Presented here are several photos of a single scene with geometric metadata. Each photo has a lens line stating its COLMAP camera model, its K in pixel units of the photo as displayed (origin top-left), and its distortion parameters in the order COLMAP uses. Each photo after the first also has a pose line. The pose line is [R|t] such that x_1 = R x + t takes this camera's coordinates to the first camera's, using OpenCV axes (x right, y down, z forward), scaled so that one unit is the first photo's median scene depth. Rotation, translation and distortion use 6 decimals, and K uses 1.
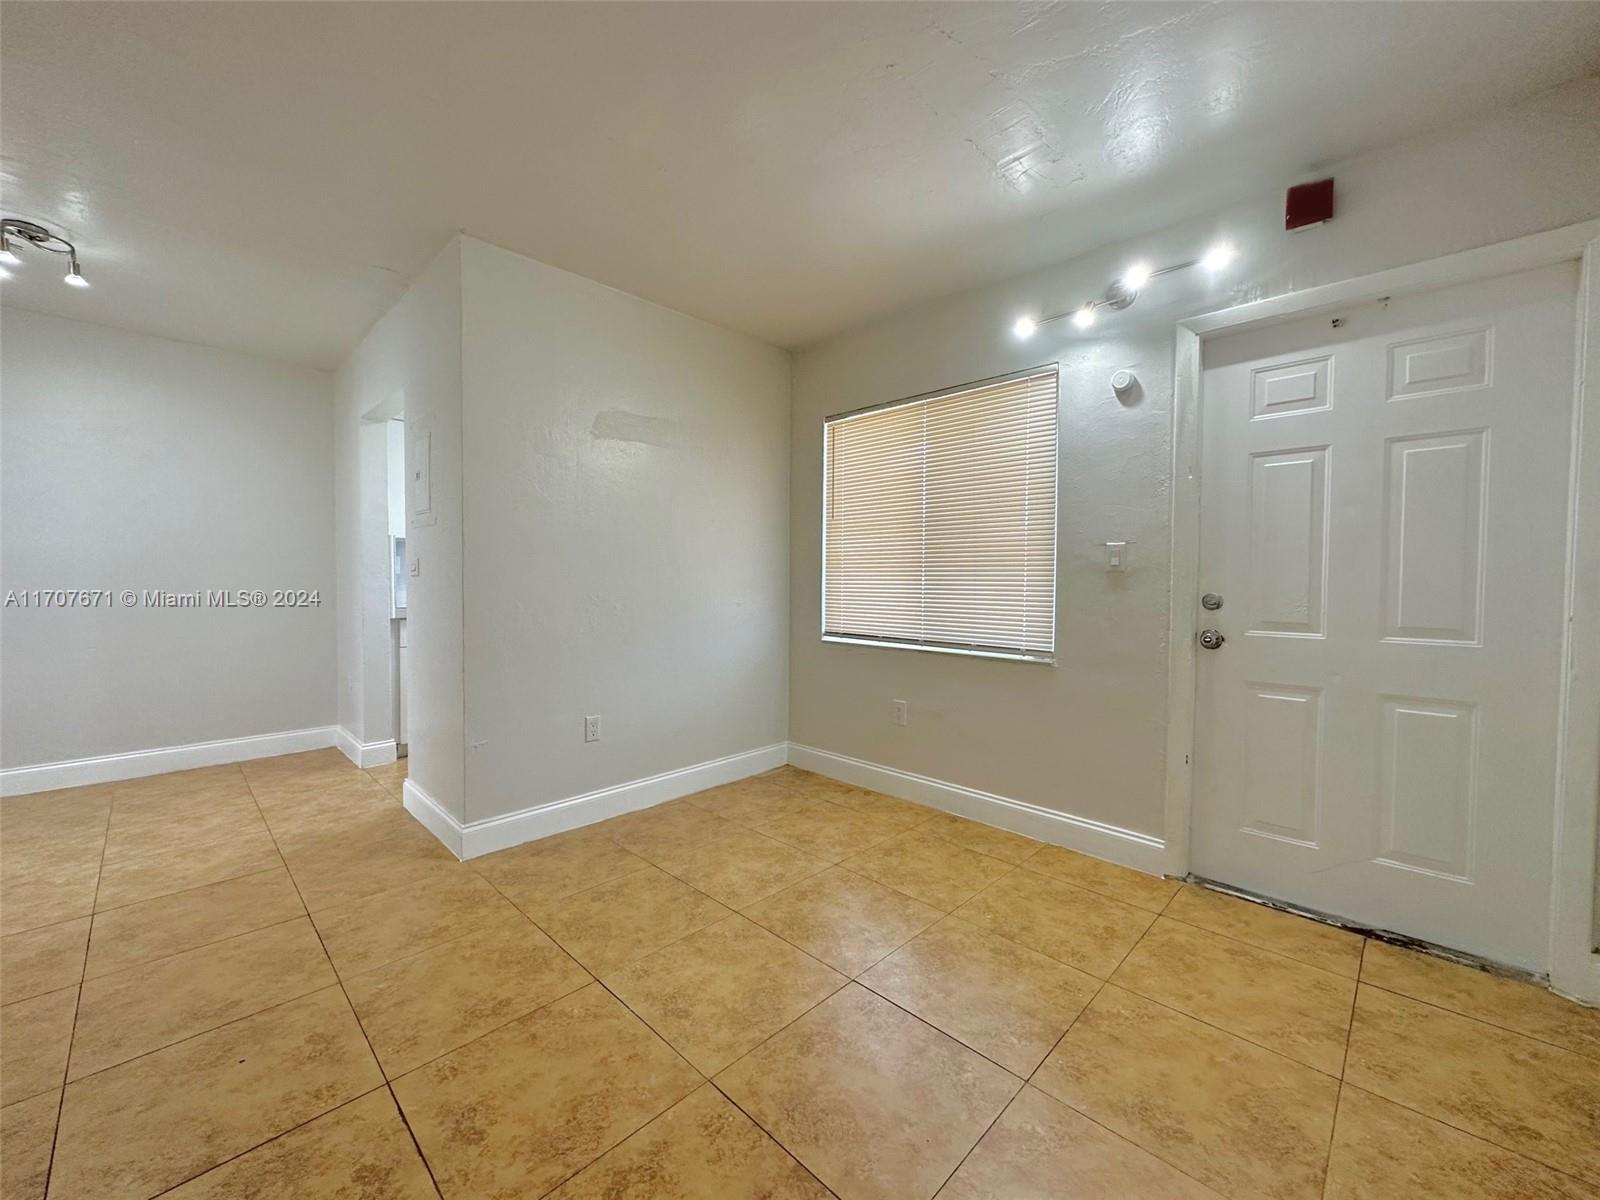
lens RADIAL K [[641.8, 0, 800.0], [0, 641.8, 600.0], [0, 0, 1]] dist [-0.002262, 0.000222]
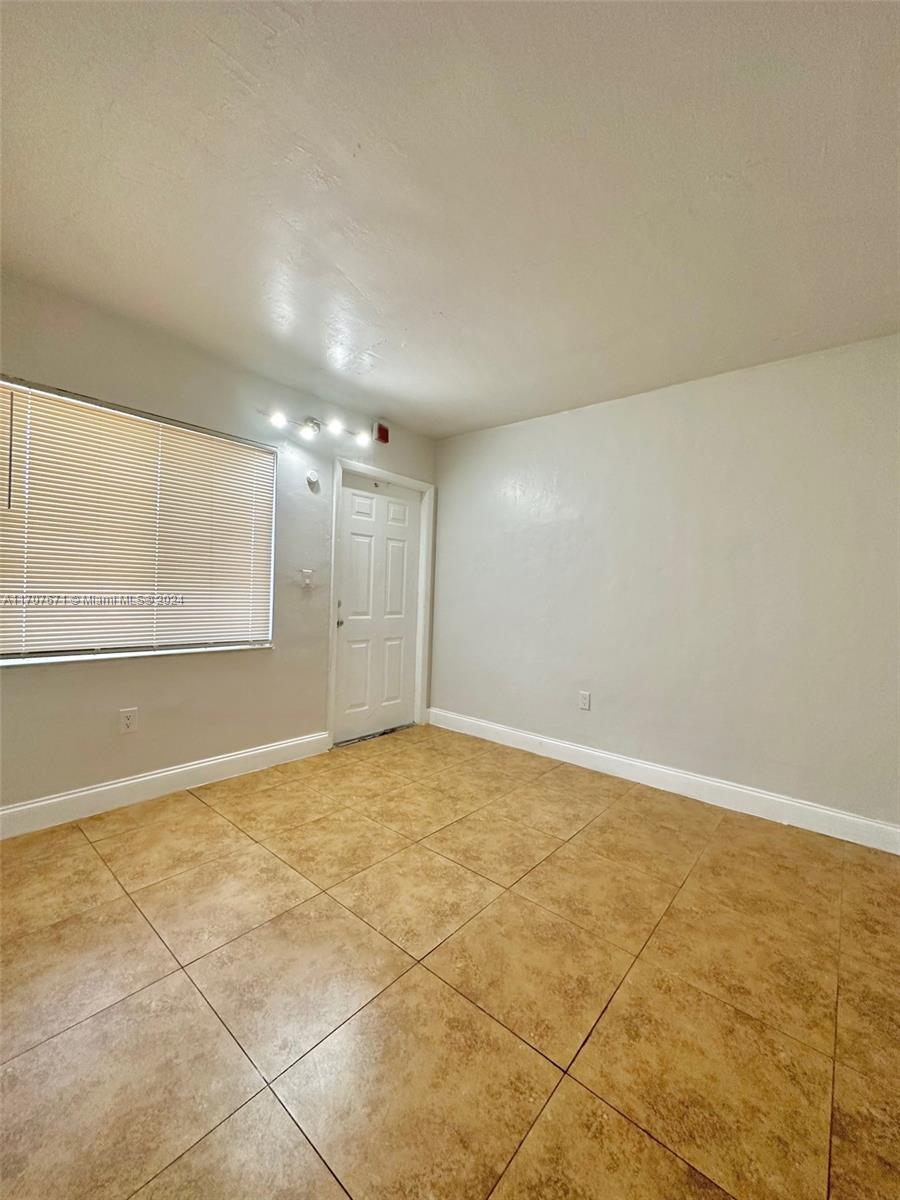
lens RADIAL K [[481.4, 0, 450.0], [0, 481.4, 600.0], [0, 0, 1]] dist [-0.002262, 0.000222]
pose [[-0.075234, -0.028827, 0.996749, -0.880432], [-0.003479, 0.999584, 0.028647, -0.052286], [-0.997160, -0.001313, -0.075303, 0.775950]]
